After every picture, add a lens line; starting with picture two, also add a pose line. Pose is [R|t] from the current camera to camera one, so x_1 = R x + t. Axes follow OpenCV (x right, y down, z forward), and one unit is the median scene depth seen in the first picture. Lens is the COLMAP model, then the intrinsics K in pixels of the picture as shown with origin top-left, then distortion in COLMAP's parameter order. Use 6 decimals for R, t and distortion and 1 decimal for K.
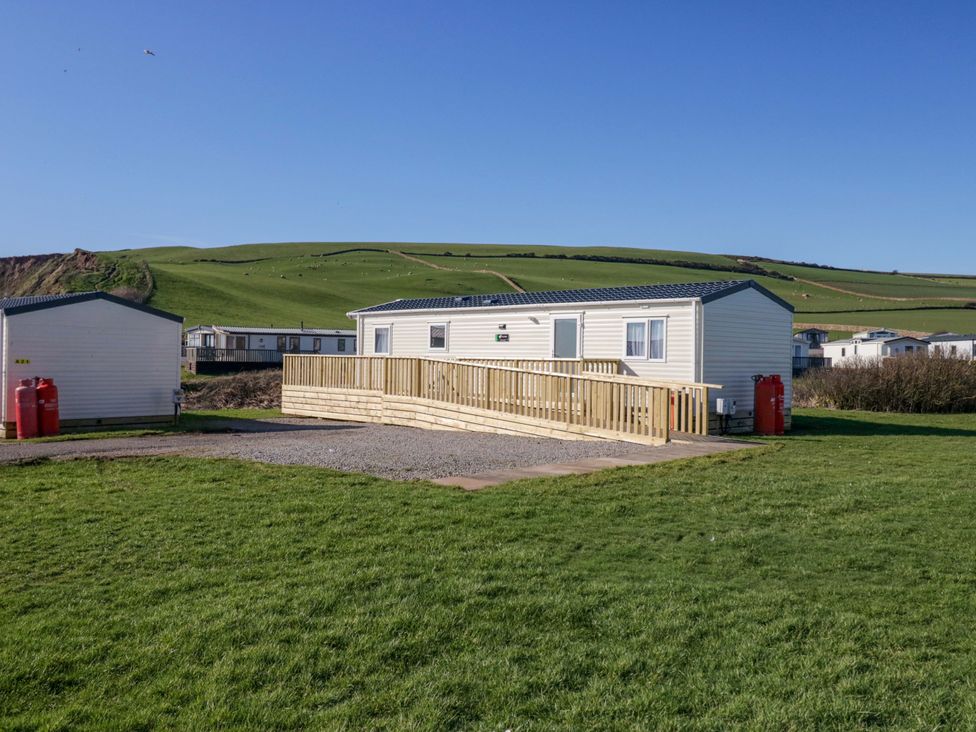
lens RADIAL K [[877.7, 0, 488.0], [0, 877.7, 366.0], [0, 0, 1]] dist [-0.001895, 0.001938]
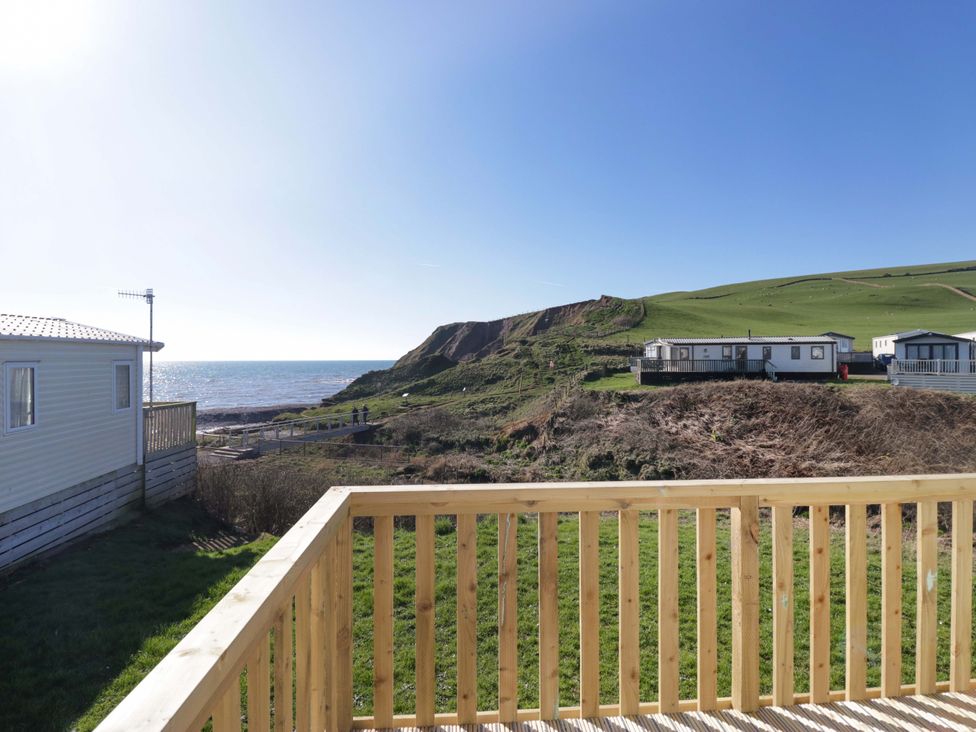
lens RADIAL K [[517.9, 0, 493.5], [0, 517.9, 359.1], [0, 0, 1]] dist [0.000993, -0.000540]
pose [[0.771342, -0.020697, -0.636084, -0.215867], [0.013020, 0.999775, -0.016742, -0.040683], [0.636287, 0.004632, 0.771438, 1.236713]]
